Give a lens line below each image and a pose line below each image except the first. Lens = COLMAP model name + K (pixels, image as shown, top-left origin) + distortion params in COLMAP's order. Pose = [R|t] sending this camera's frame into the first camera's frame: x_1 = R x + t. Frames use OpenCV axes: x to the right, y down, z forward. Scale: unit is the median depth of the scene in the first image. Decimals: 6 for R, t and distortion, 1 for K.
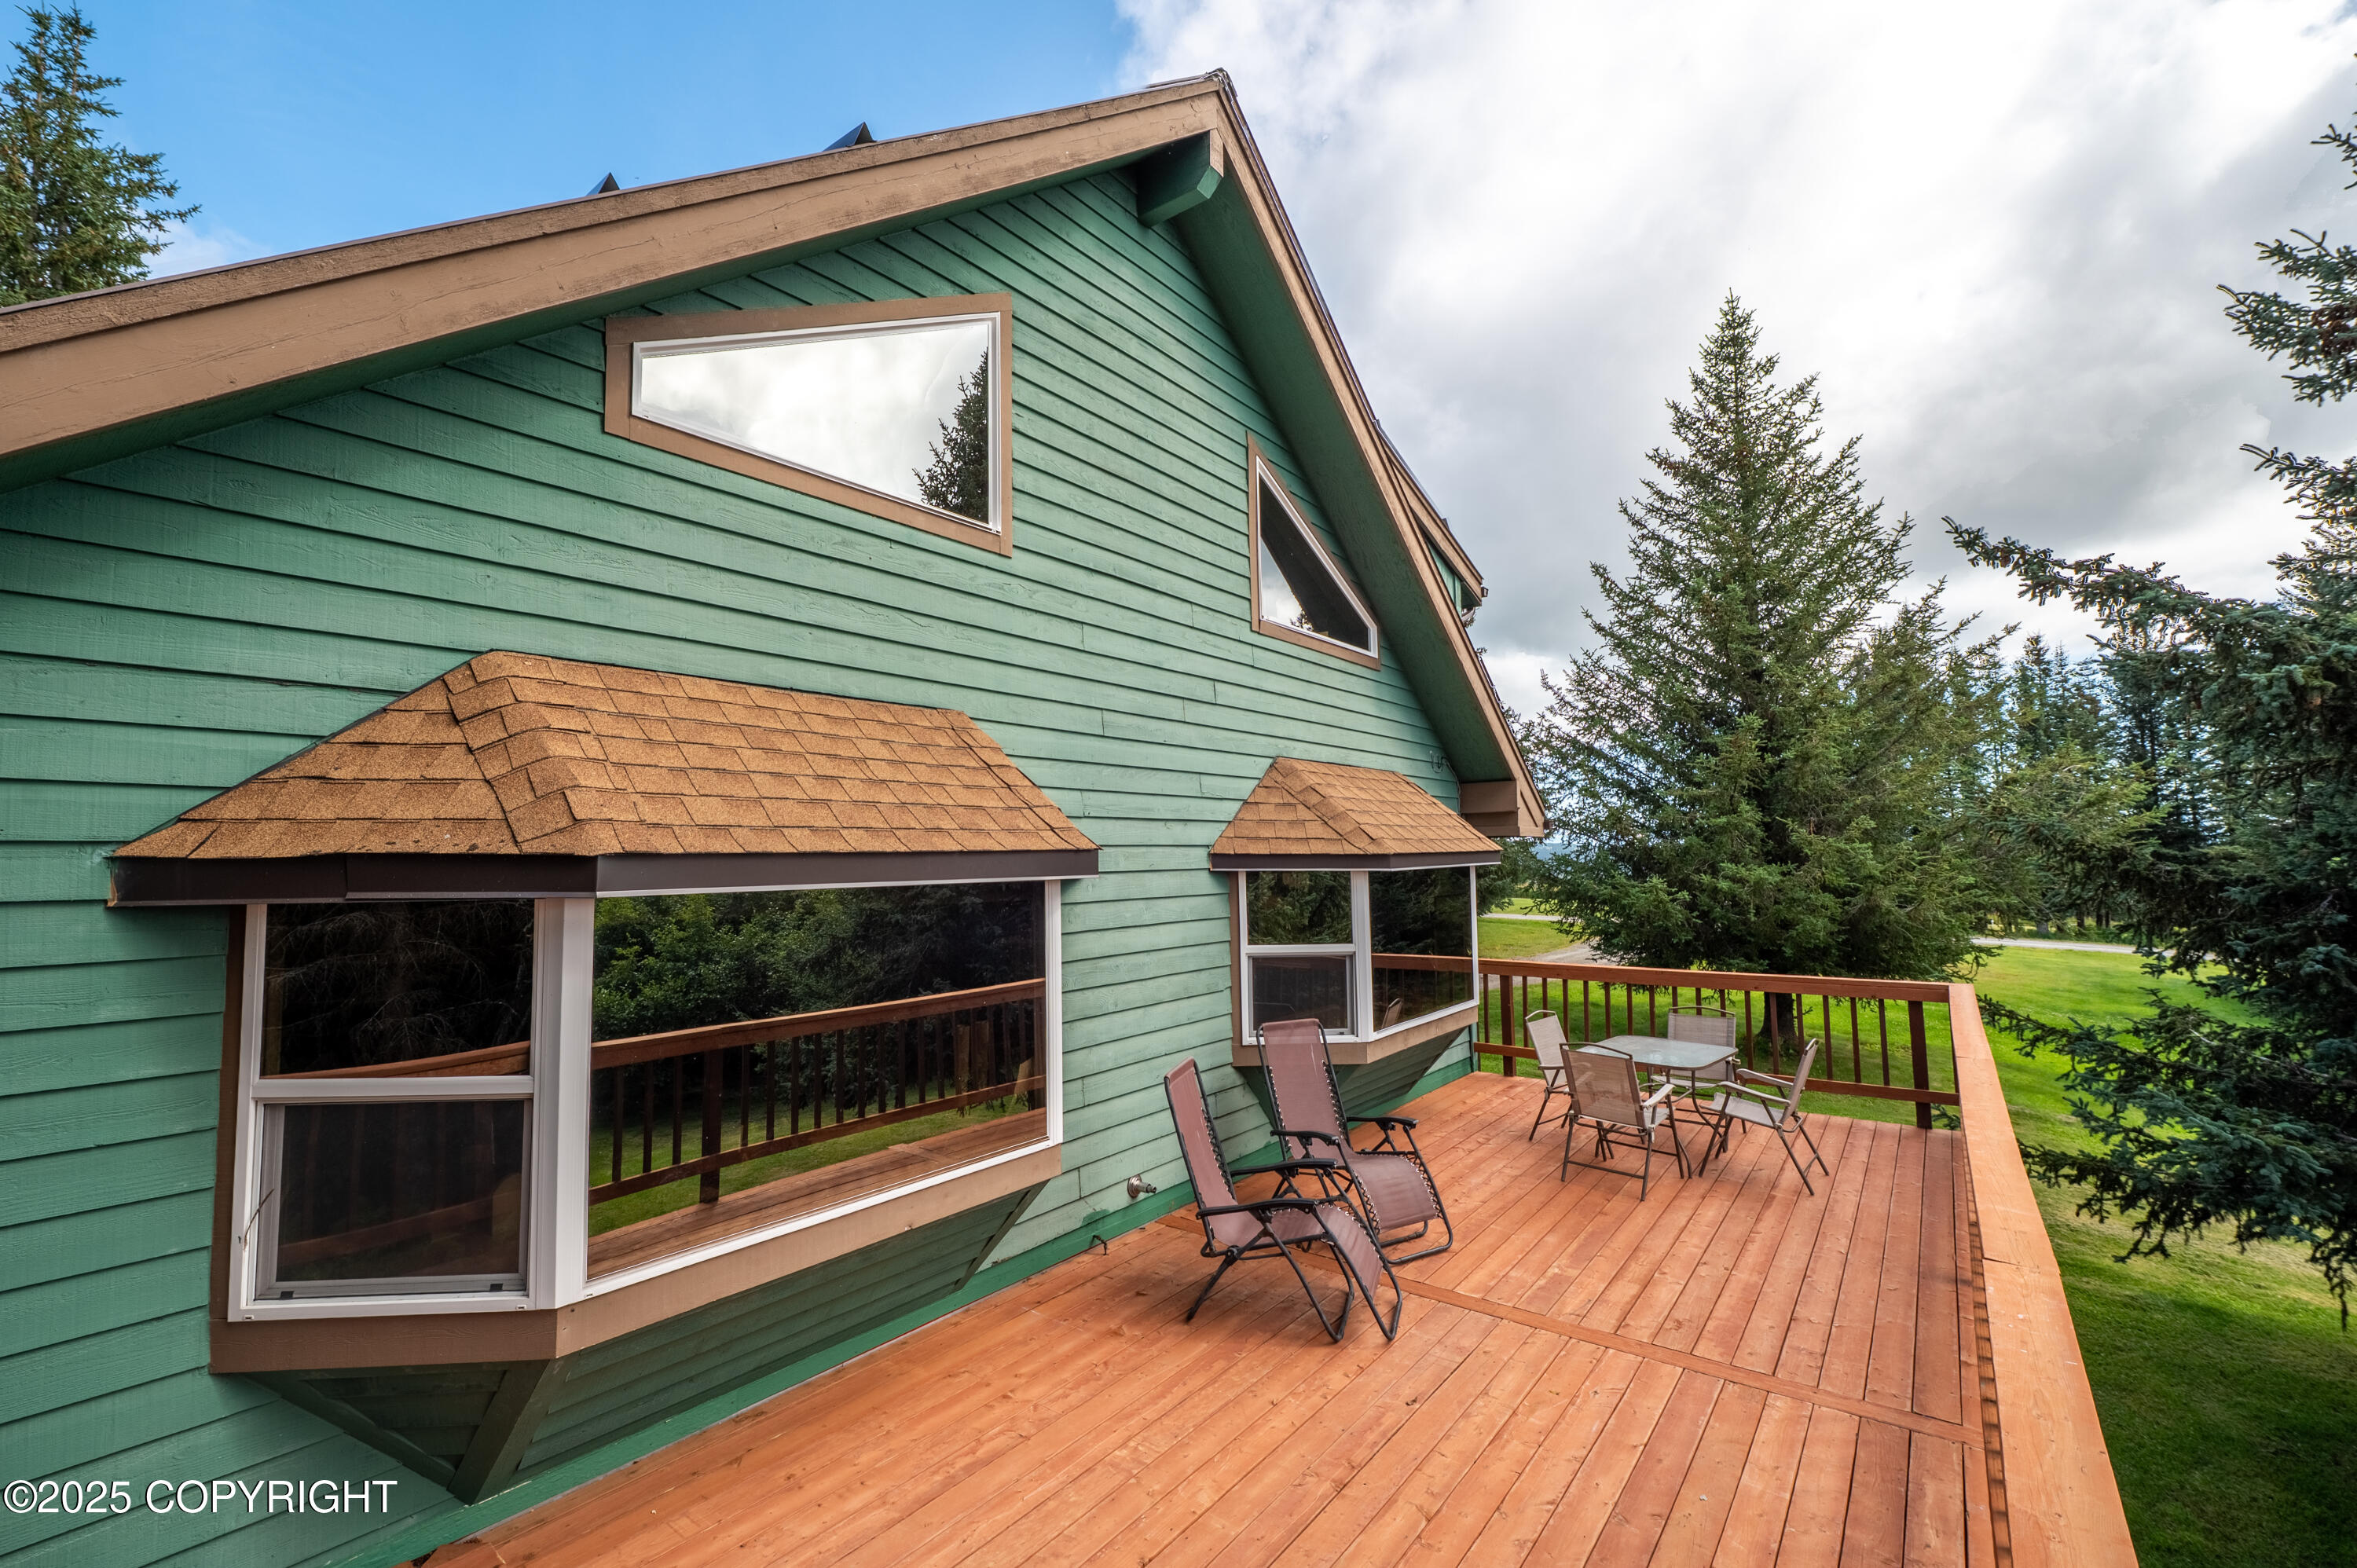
lens RADIAL K [[940.2, 0, 1182.7], [0, 940.2, 795.3], [0, 0, 1]] dist [-0.003426, 0.000504]
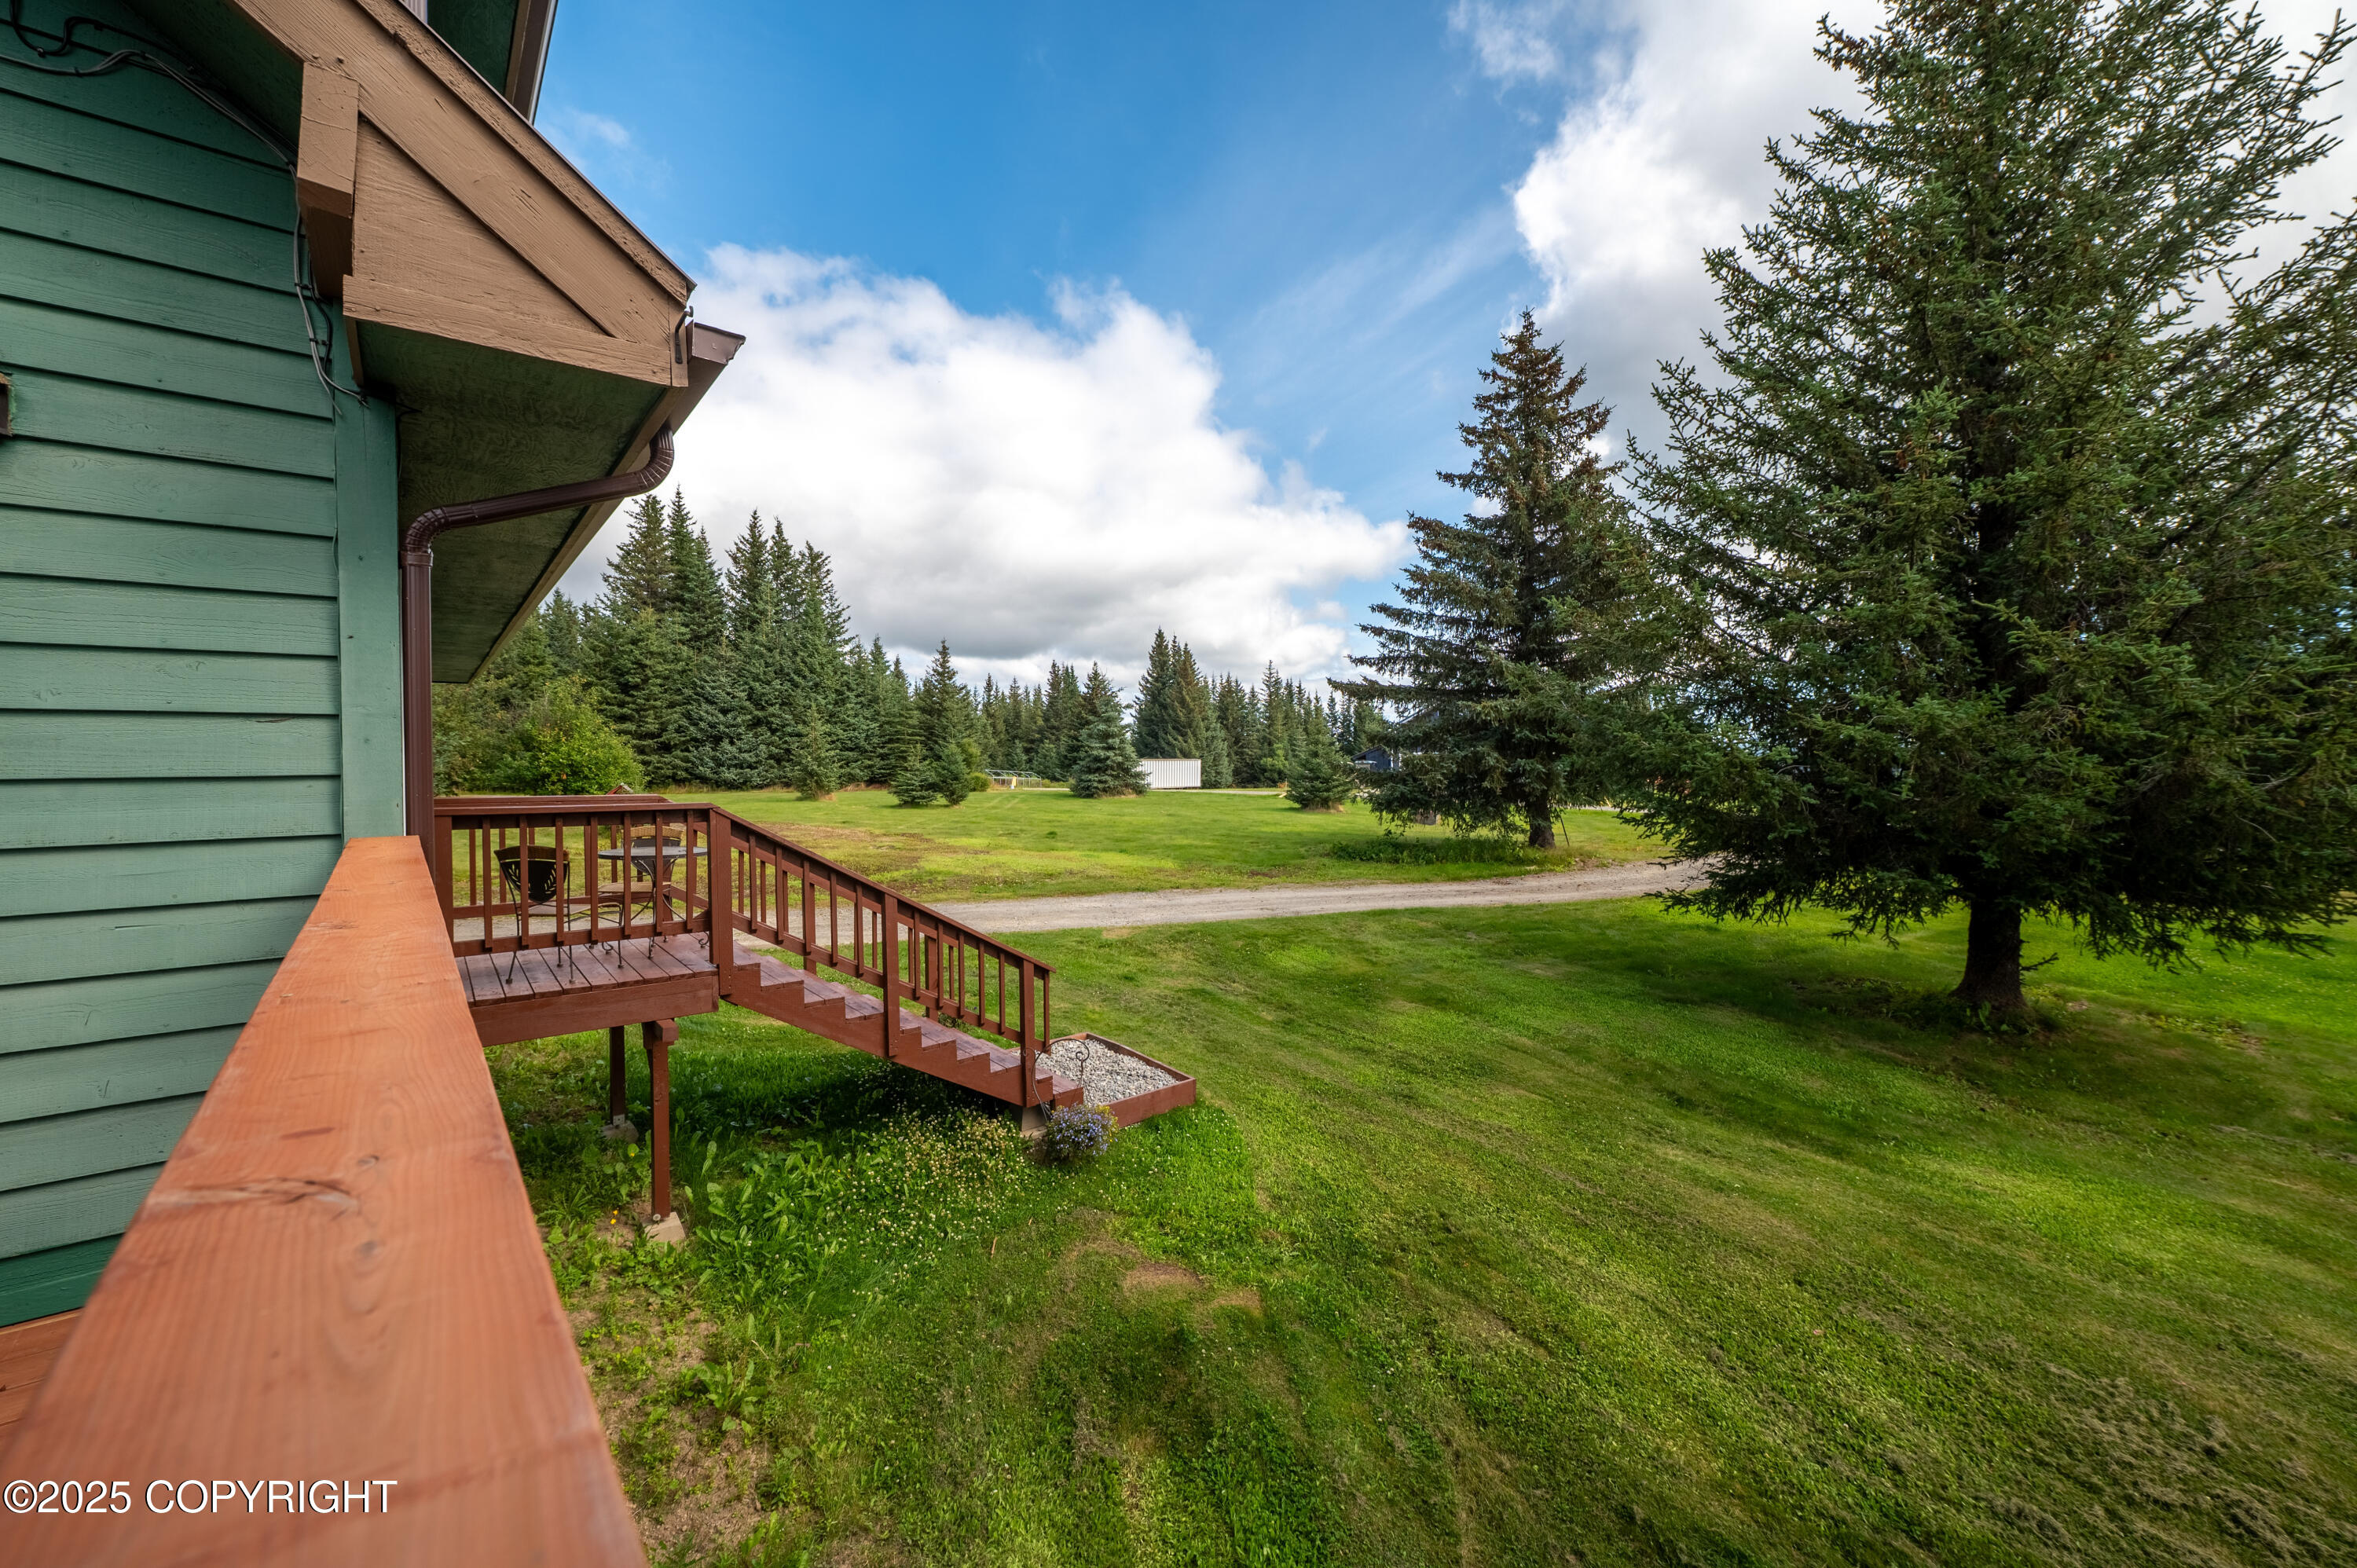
lens RADIAL K [[940.2, 0, 1172.5], [0, 940.2, 773.7], [0, 0, 1]] dist [-0.003426, 0.000504]
pose [[0.978886, 0.008547, -0.204230, 0.290829], [0.009890, 0.995975, 0.089083, 0.064035], [0.204170, -0.089222, 0.974861, 0.380342]]
